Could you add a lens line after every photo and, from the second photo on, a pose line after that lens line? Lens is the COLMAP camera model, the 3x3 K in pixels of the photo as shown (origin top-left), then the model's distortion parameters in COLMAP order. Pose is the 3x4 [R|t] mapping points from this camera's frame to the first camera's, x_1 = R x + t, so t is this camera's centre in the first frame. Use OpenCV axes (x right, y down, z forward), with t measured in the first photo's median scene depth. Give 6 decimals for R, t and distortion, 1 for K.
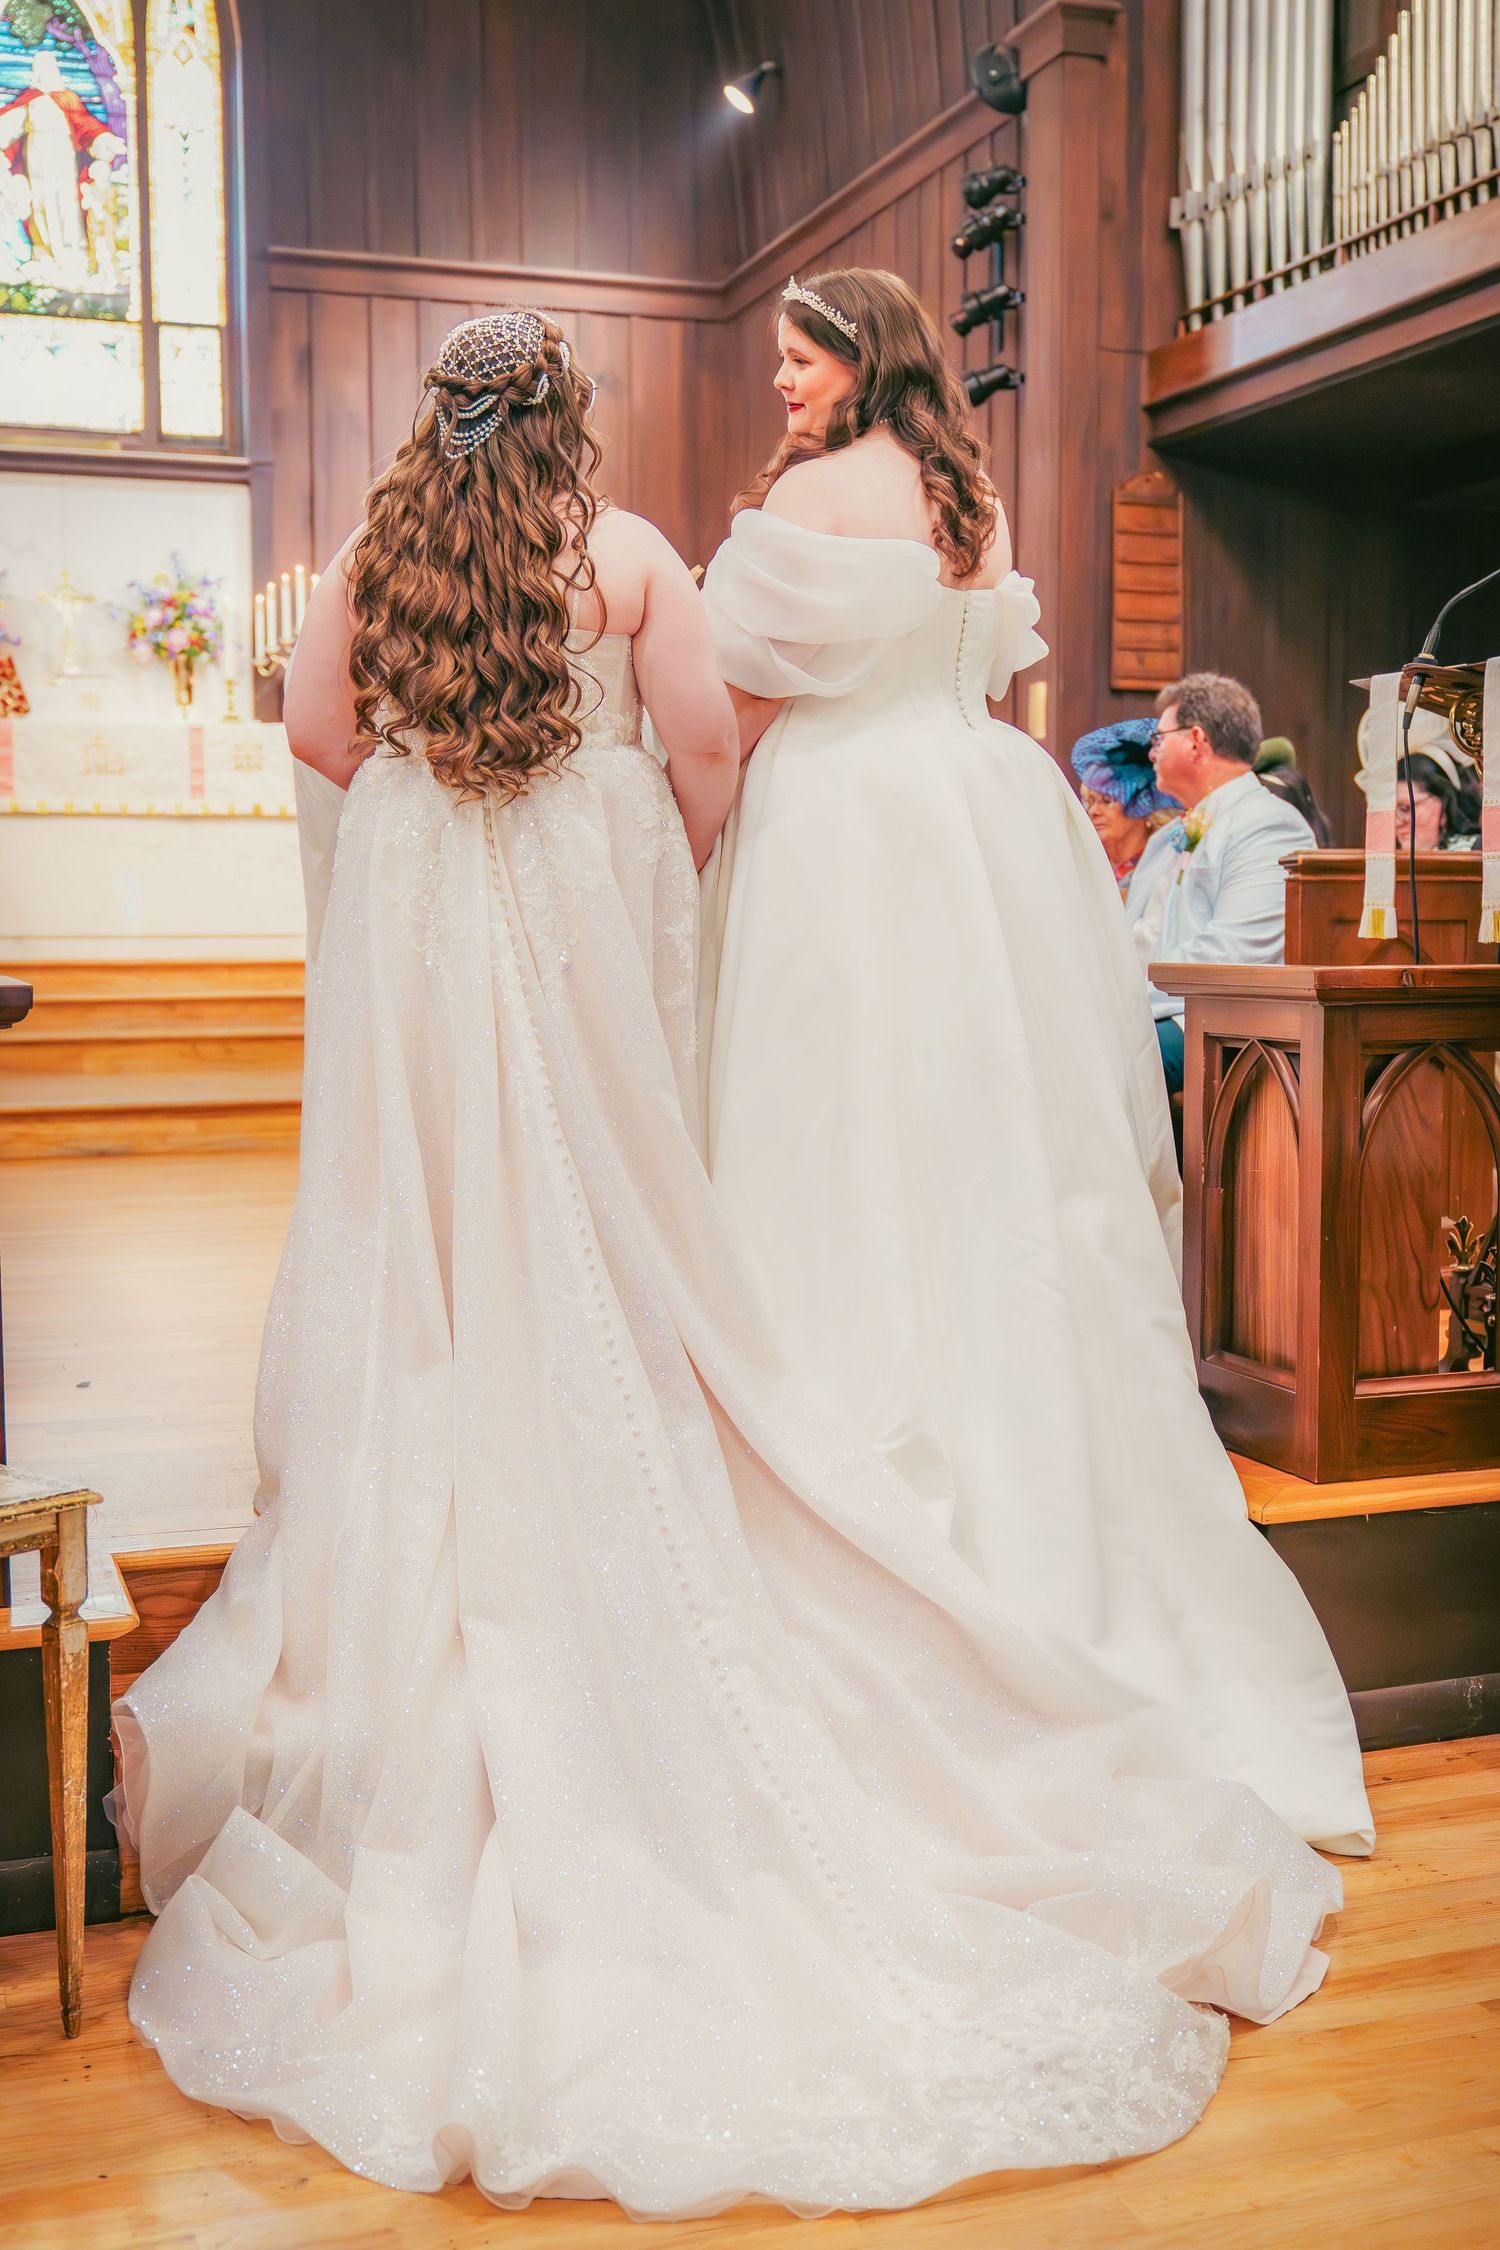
lens RADIAL K [[2329.7, 0, 705.4], [0, 2329.7, 1071.6], [0, 0, 1]] dist [-0.013368, 0.000000]
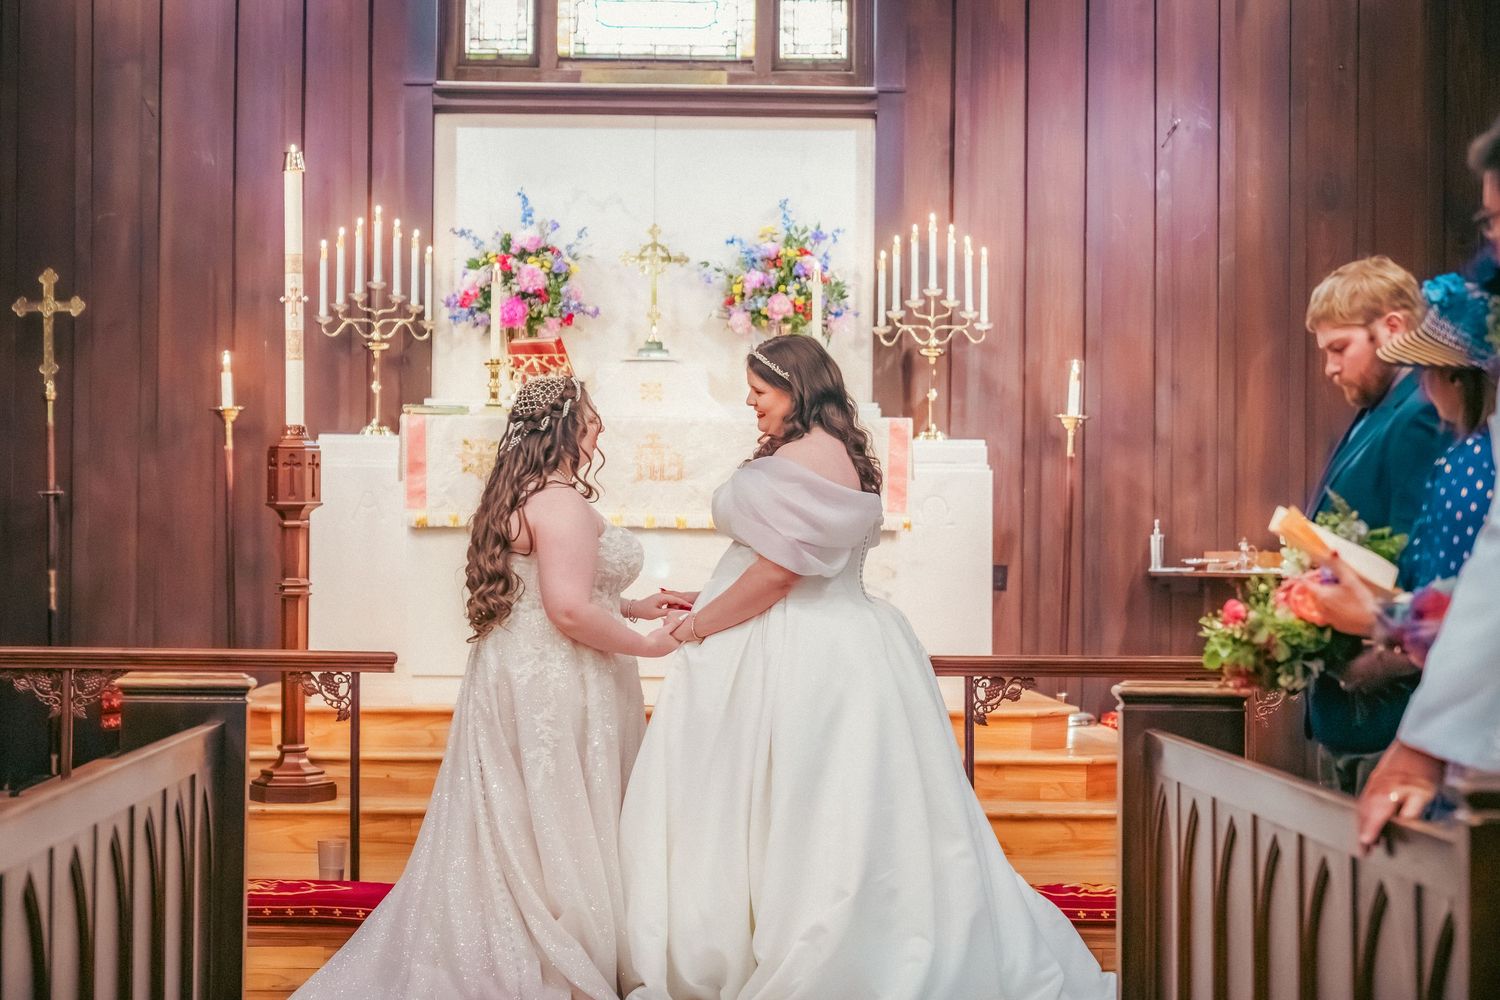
lens RADIAL K [[3394.9, 0, 741.3], [0, 3394.9, 510.3], [0, 0, 1]] dist [-0.043722, 0.000000]
pose [[0.964548, 0.011904, -0.263639, 0.080344], [-0.037912, 0.994870, -0.093786, 0.002614], [0.261170, 0.100456, 0.960051, -0.165572]]
